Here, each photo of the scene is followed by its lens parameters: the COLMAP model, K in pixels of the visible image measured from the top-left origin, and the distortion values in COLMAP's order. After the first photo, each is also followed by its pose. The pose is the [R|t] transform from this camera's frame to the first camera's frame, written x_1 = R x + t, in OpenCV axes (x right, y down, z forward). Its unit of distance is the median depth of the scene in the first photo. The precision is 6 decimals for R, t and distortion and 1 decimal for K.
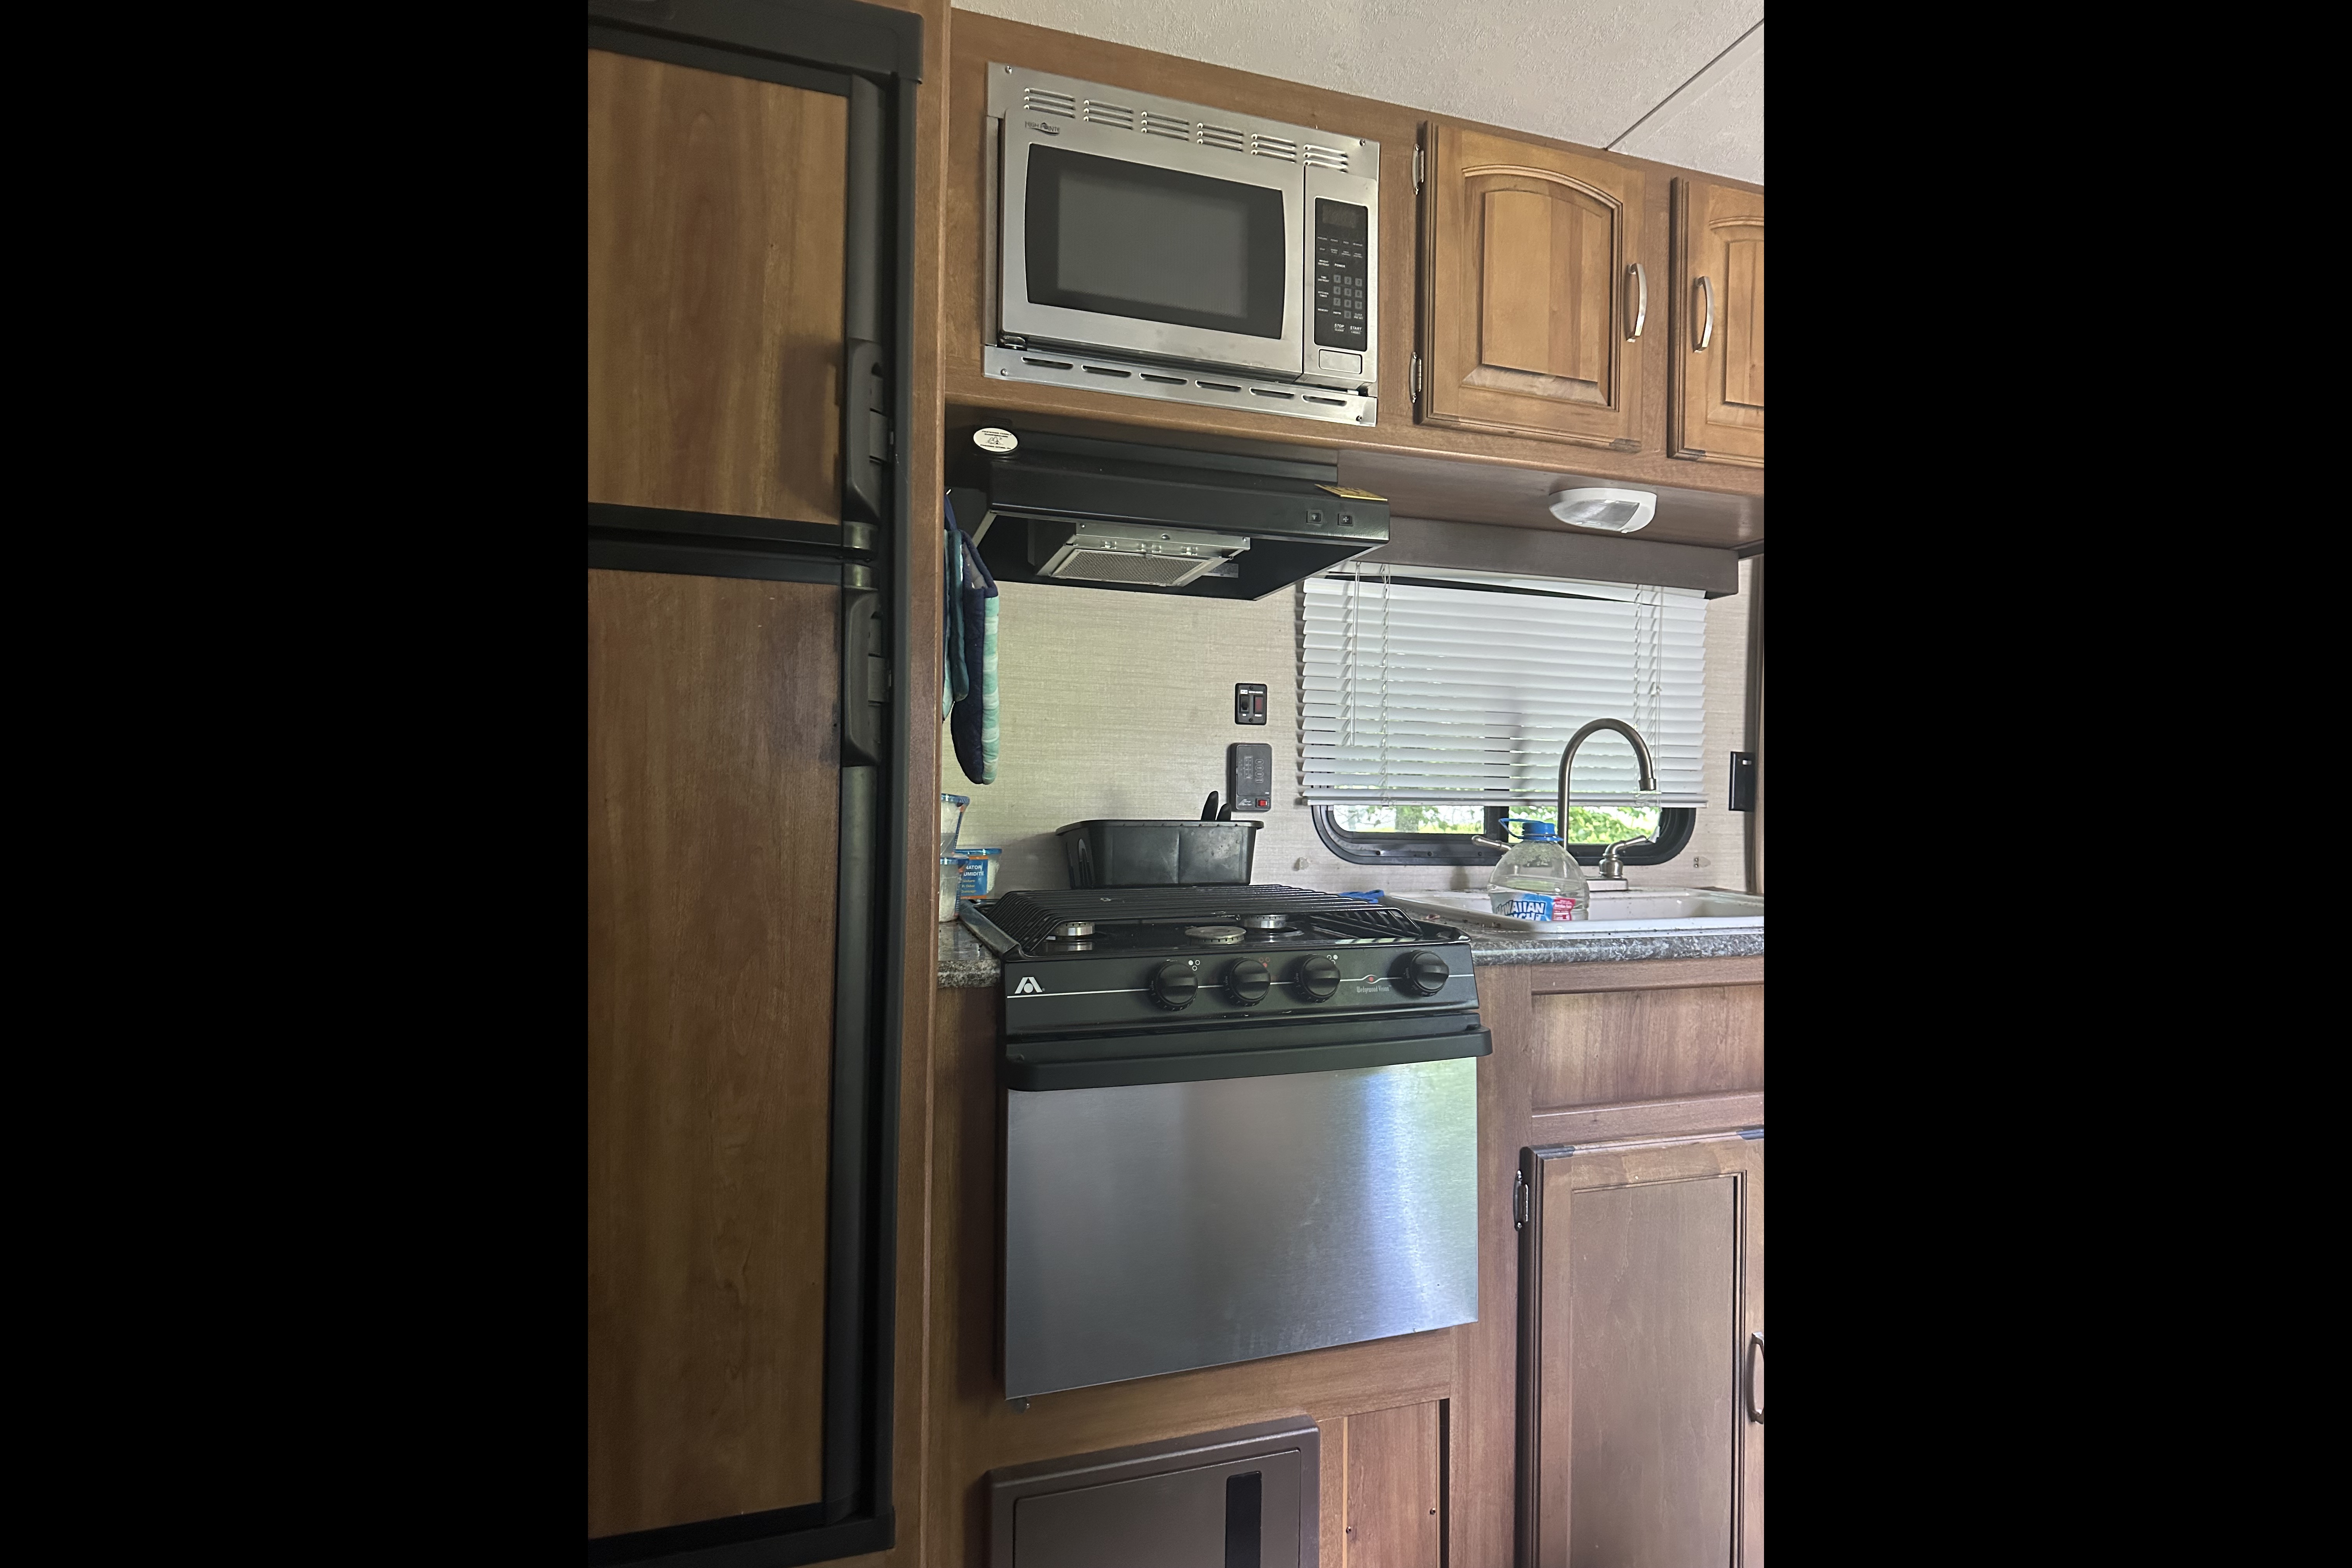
lens RADIAL K [[1097.5, 0, 1161.1], [0, 1097.5, 787.5], [0, 0, 1]] dist [-0.019509, -0.000115]
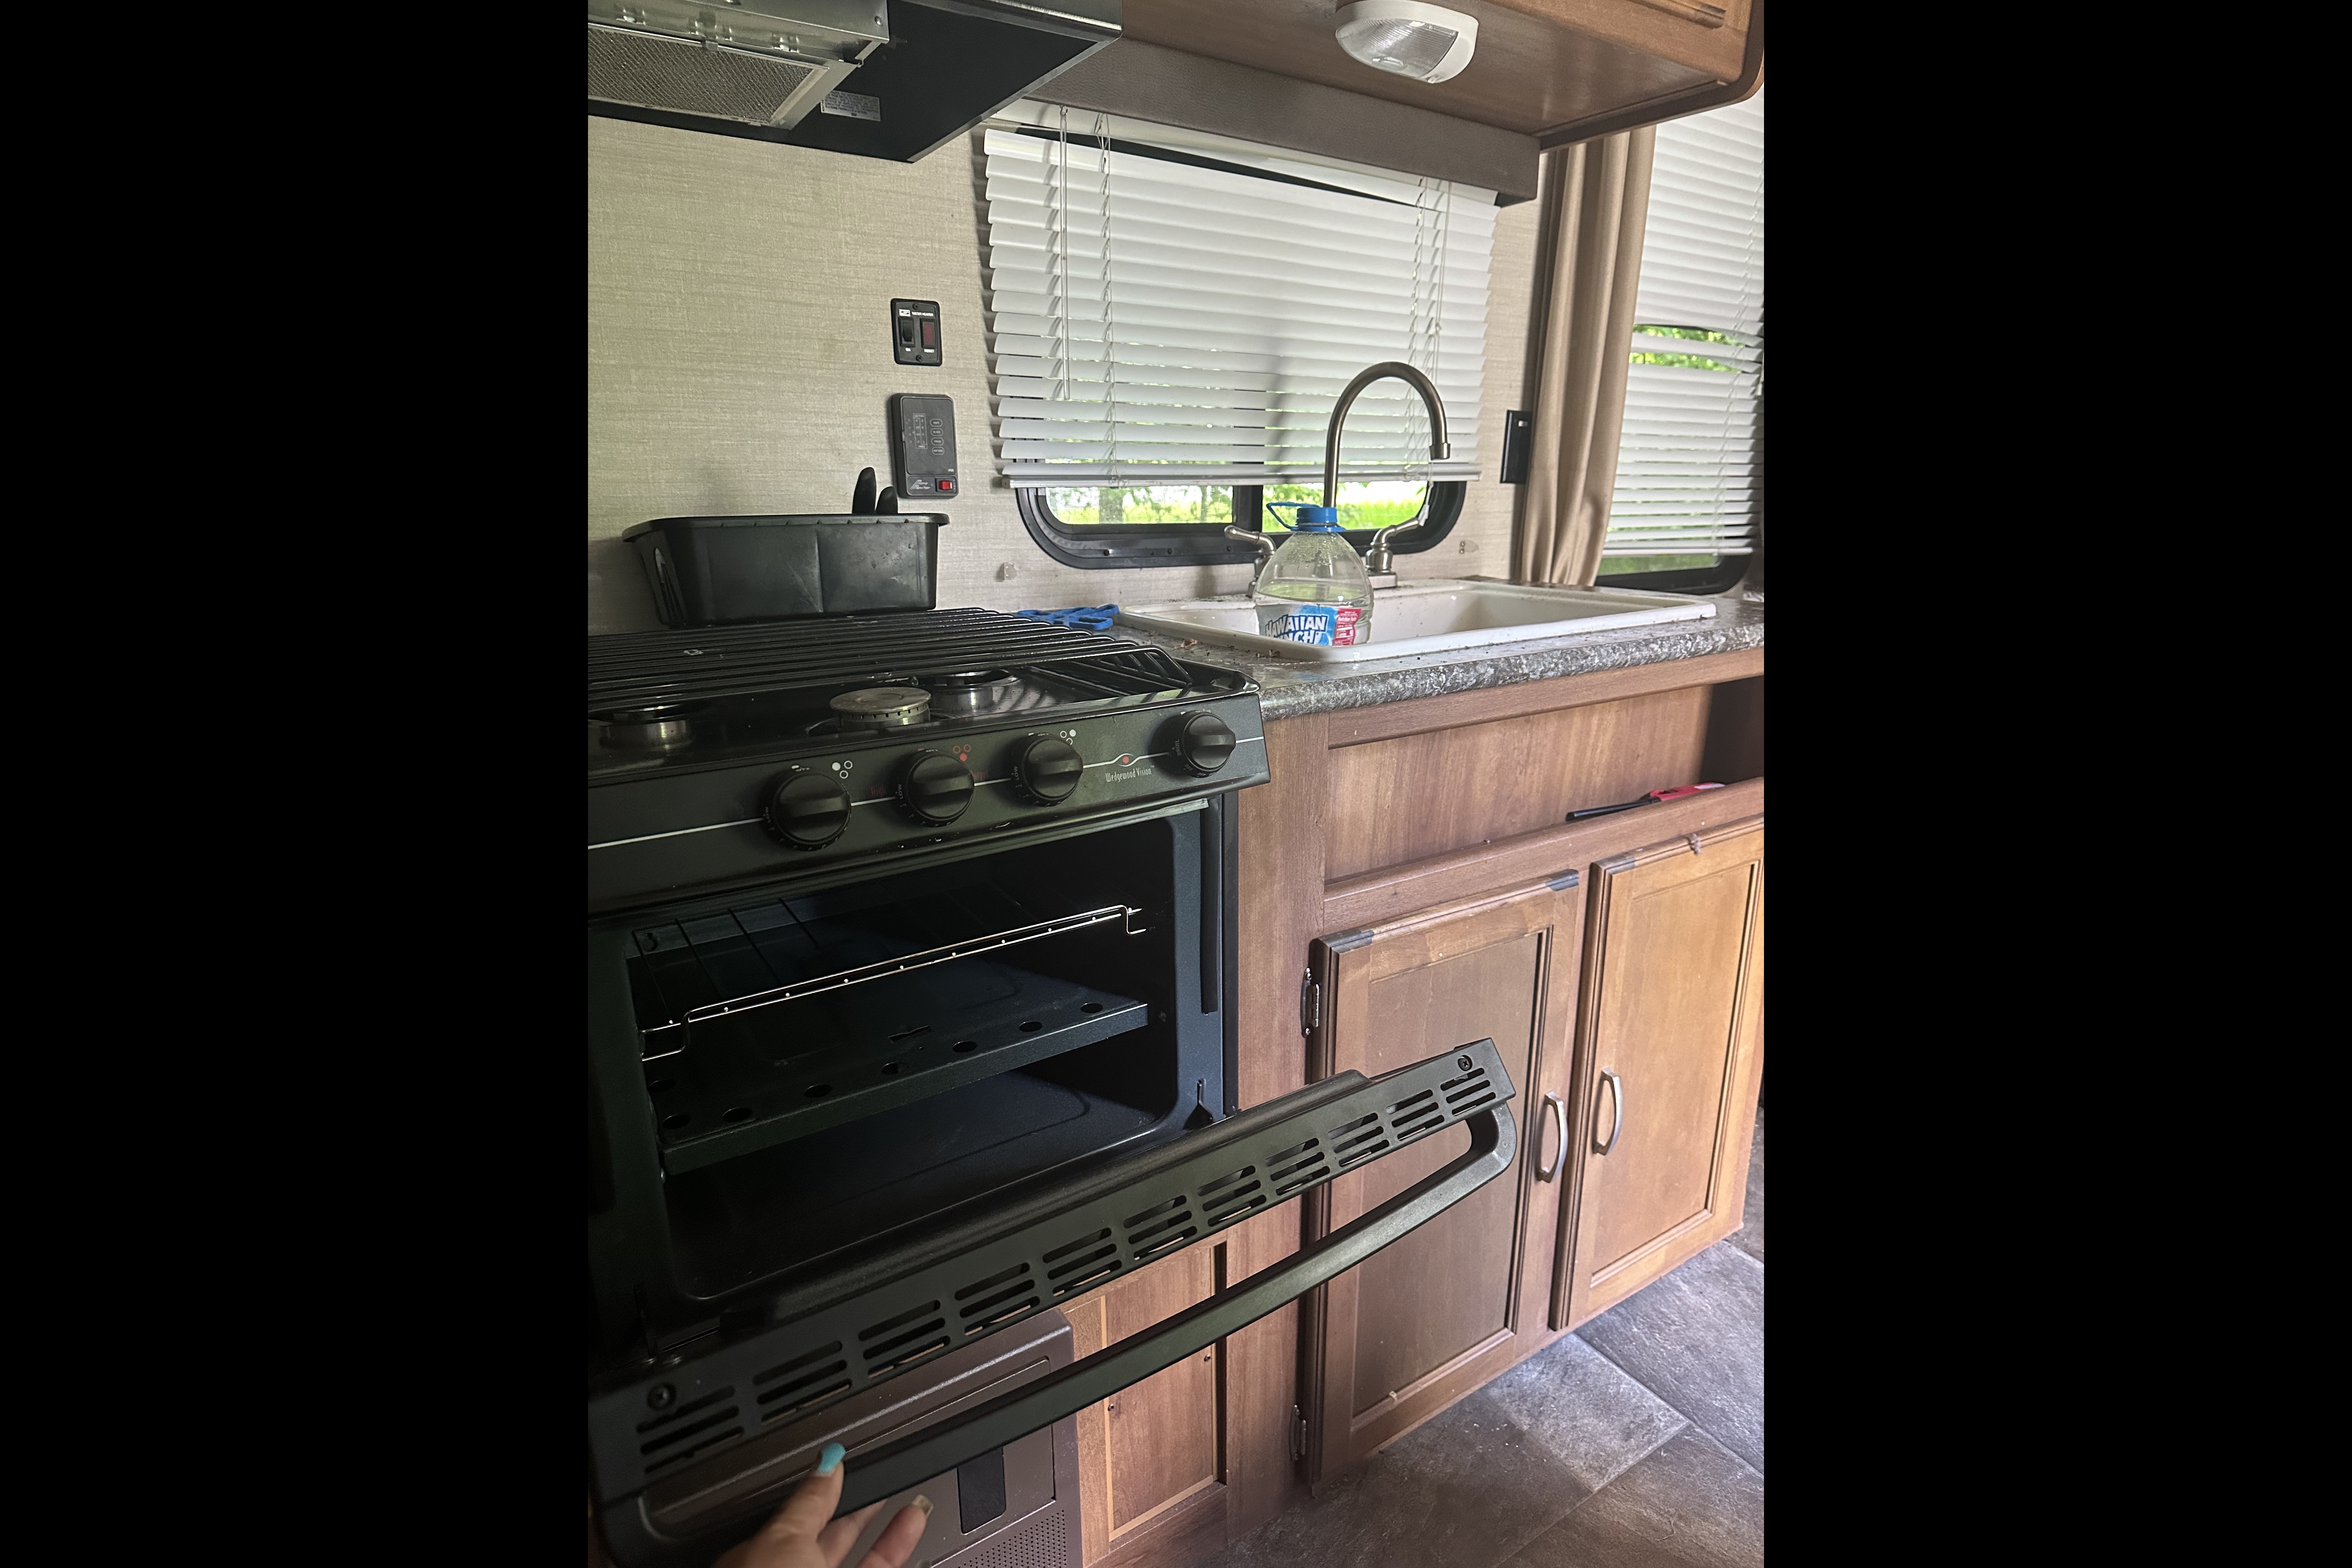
lens RADIAL K [[1108.6, 0, 1176.0], [0, 1108.6, 784.0], [0, 0, 1]] dist [0.078372, -0.076912]
pose [[0.959832, -0.087967, 0.266430, 0.034719], [0.010873, 0.960529, 0.277967, 0.000759], [-0.280366, -0.263905, 0.922903, 0.319524]]
